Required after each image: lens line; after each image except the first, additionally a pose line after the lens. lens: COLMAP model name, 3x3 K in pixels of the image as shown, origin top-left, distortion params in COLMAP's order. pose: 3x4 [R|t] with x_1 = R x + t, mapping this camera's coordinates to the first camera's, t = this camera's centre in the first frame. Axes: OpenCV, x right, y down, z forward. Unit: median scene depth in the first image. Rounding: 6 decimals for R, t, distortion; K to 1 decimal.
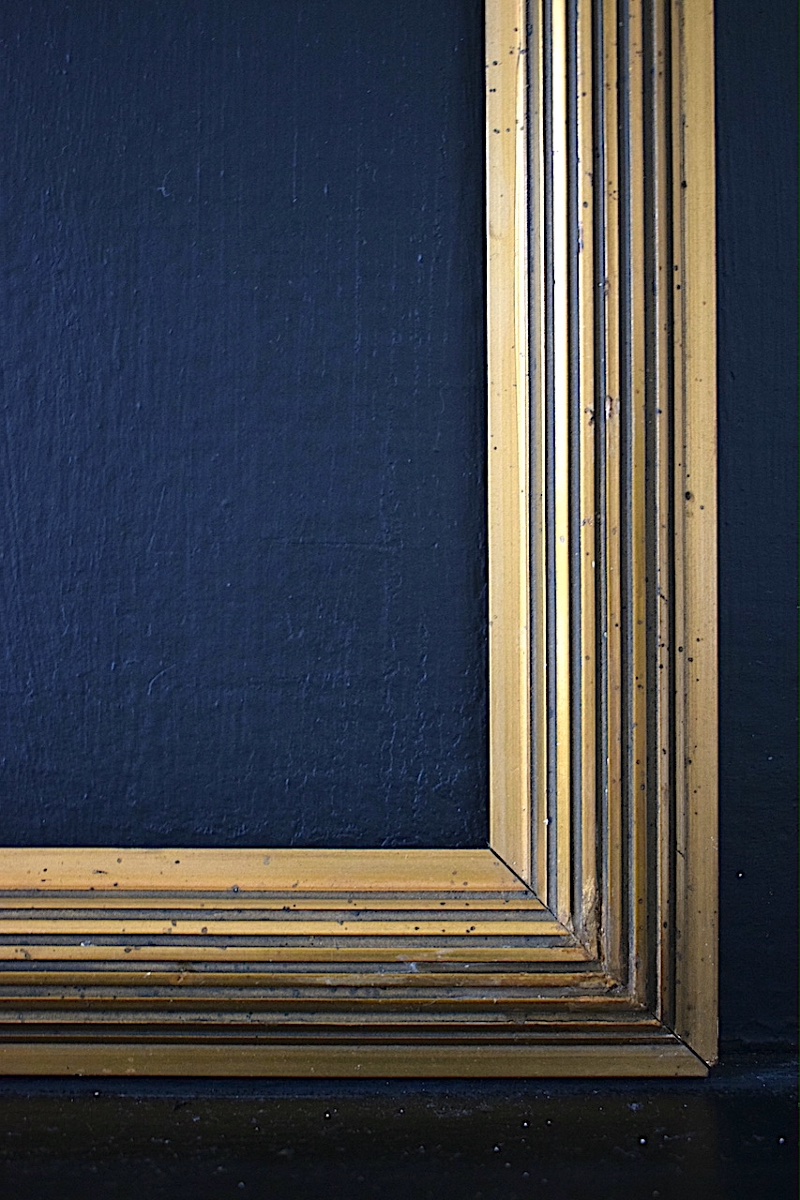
lens RADIAL K [[1576.9, 0, 400.0], [0, 1576.9, 600.0], [0, 0, 1]] dist [-0.046284, 0.010206]
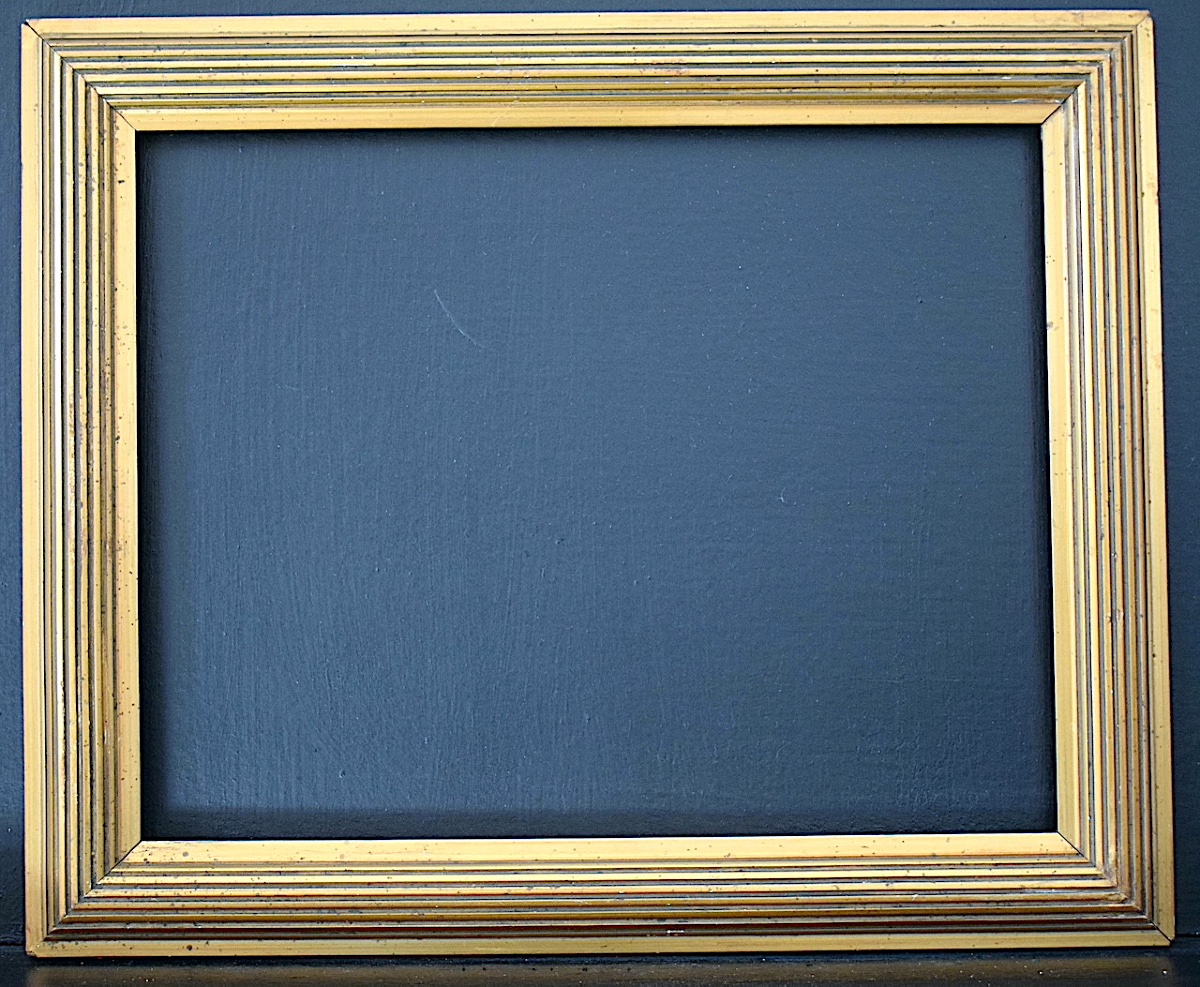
lens RADIAL K [[2012.6, 0, 600.0], [0, 2012.6, 493.5], [0, 0, 1]] dist [-0.024398, -0.040545]
pose [[0.999546, -0.007628, 0.029158, -0.609523], [0.008955, 0.998918, -0.045639, -0.164508], [-0.028778, 0.045879, 0.998532, -1.583806]]
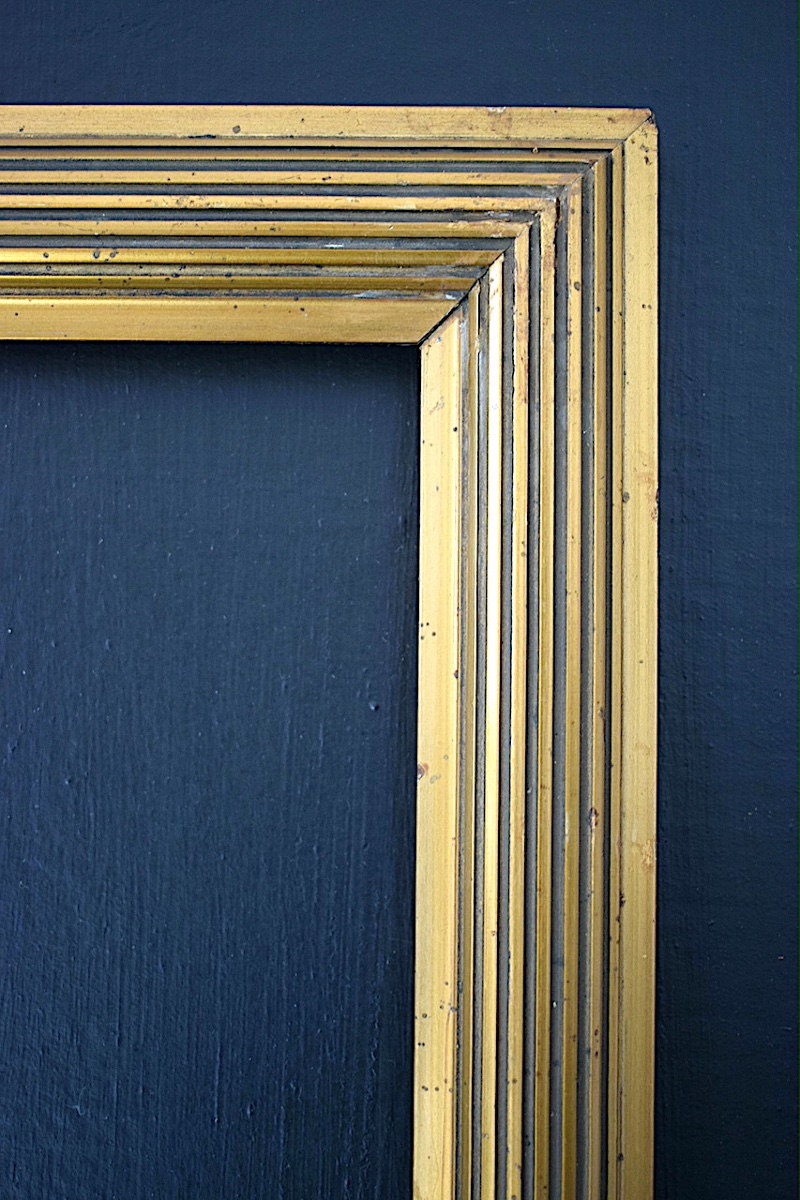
lens RADIAL K [[1576.9, 0, 400.0], [0, 1576.9, 600.0], [0, 0, 1]] dist [-0.046284, 0.010206]
pose [[0.999819, 0.016826, -0.008852, 0.050803], [-0.017260, 0.998529, -0.051405, -0.554282], [0.007974, 0.051548, 0.998639, 0.036201]]
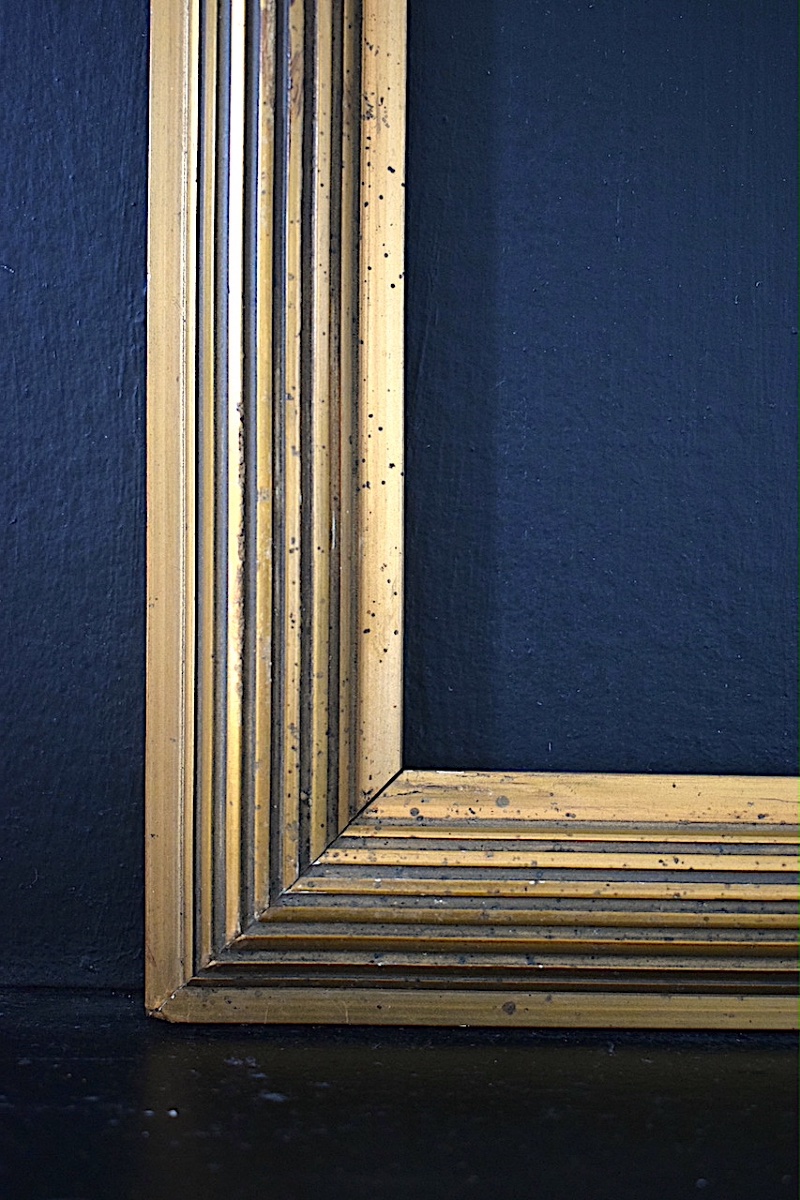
lens RADIAL K [[1576.9, 0, 400.0], [0, 1576.9, 600.0], [0, 0, 1]] dist [-0.046284, 0.010206]
pose [[0.999731, 0.013726, 0.018698, -1.144692], [-0.013681, 0.999903, -0.002563, 0.061422], [-0.018732, 0.002306, 0.999822, 0.112542]]
